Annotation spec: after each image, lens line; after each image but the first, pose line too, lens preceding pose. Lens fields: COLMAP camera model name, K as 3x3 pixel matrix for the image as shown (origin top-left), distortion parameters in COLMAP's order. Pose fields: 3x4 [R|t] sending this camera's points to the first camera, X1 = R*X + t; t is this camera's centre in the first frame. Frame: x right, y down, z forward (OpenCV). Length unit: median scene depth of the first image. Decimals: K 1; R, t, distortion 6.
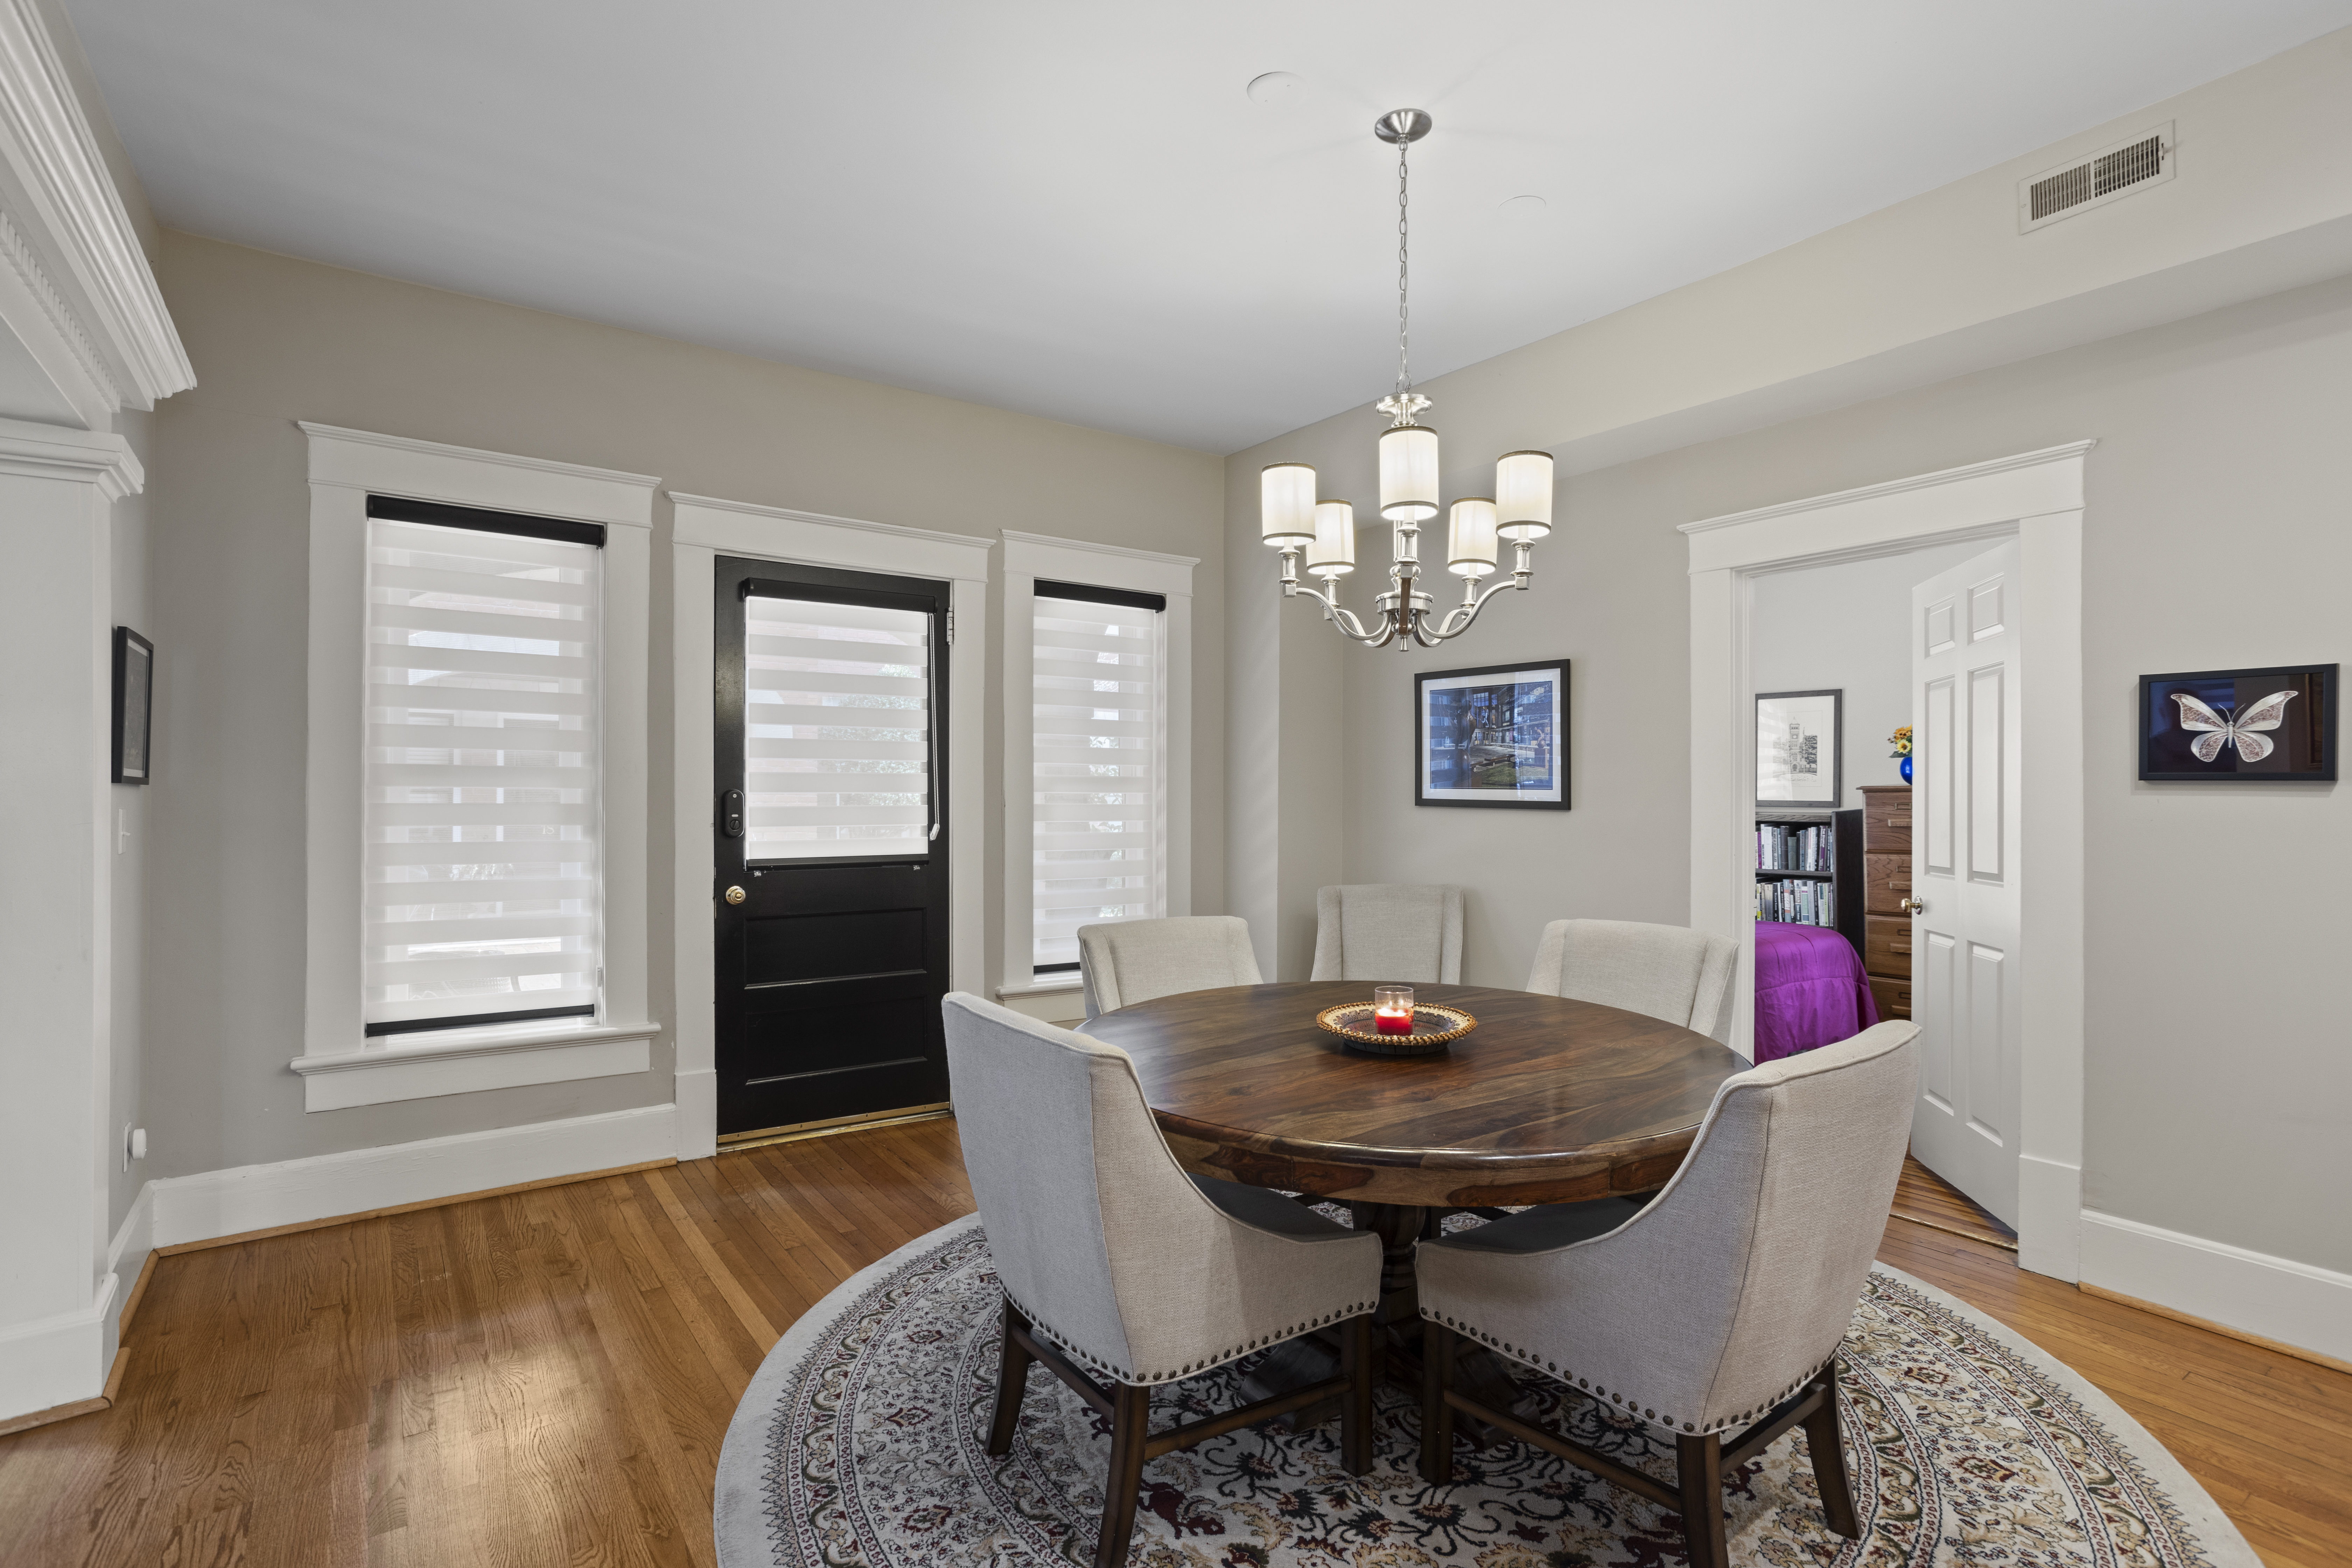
lens RADIAL K [[1156.5, 0, 1176.9], [0, 1156.5, 803.4], [0, 0, 1]] dist [-0.029028, 0.022841]
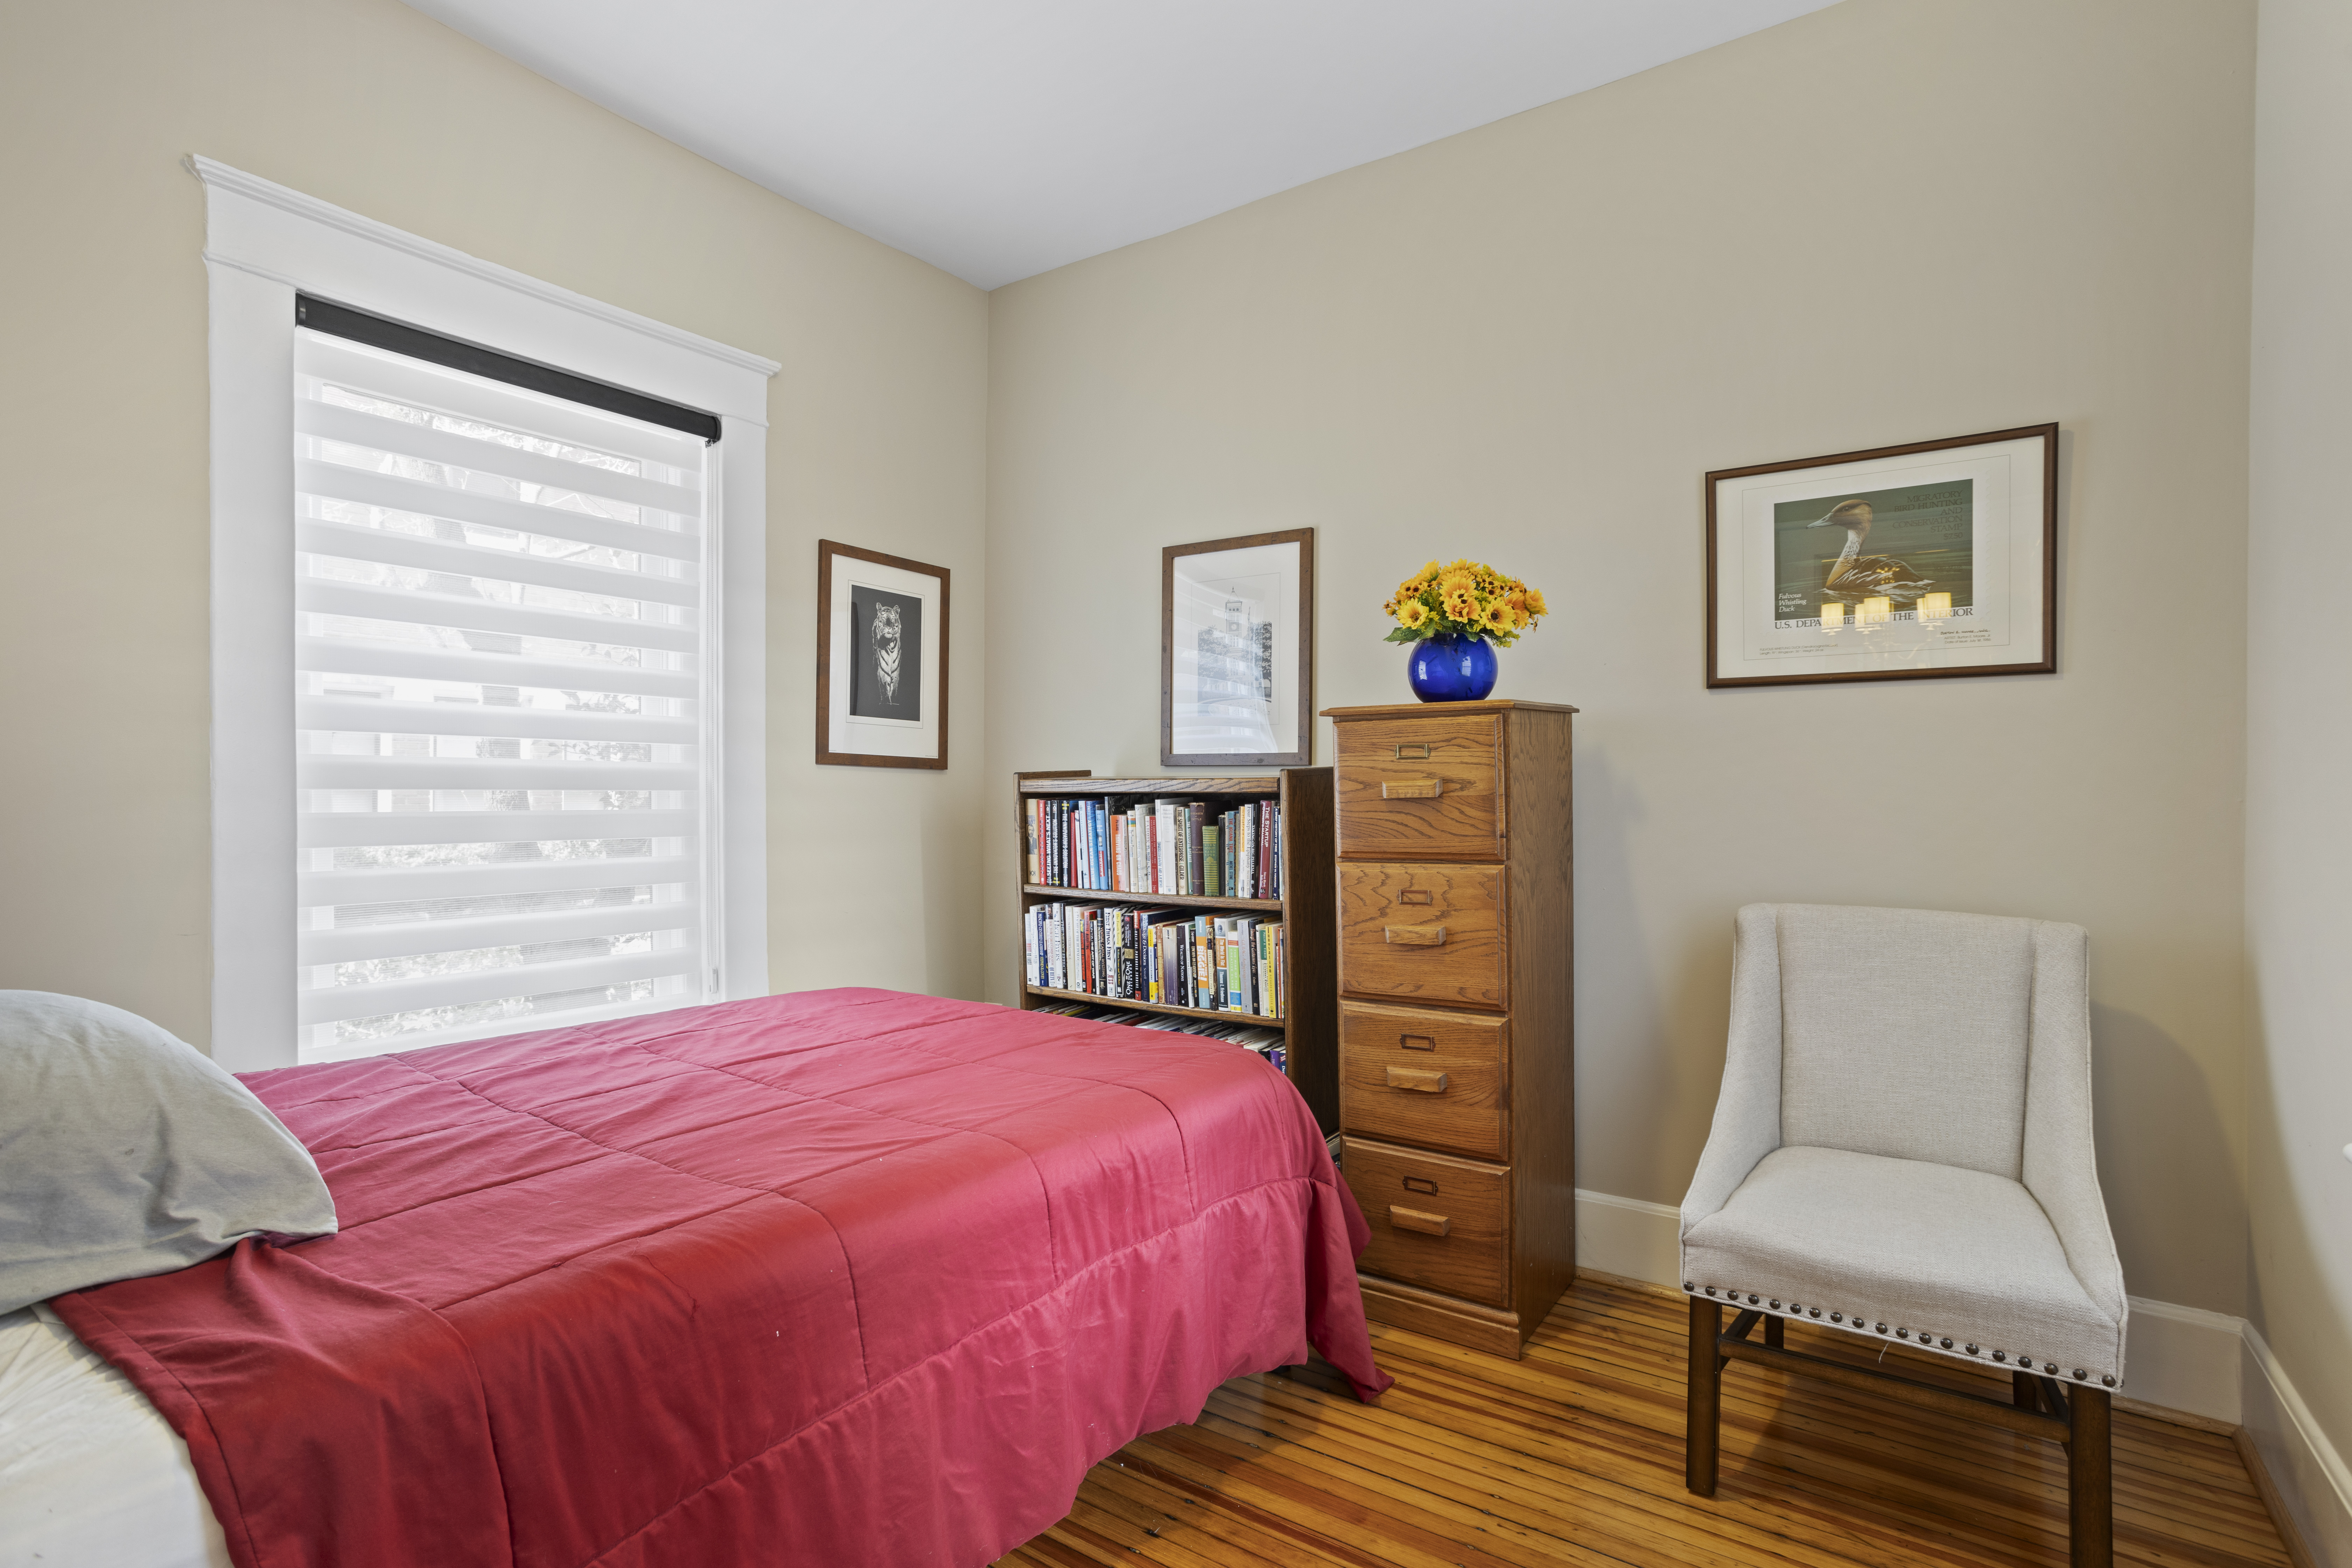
lens RADIAL K [[1156.5, 0, 1173.0], [0, 1156.5, 797.3], [0, 0, 1]] dist [-0.029028, 0.022841]
pose [[0.948322, -0.001473, 0.317305, 0.377006], [0.002145, 0.999996, -0.001771, 0.018694], [-0.317301, 0.002360, 0.948322, 0.566830]]
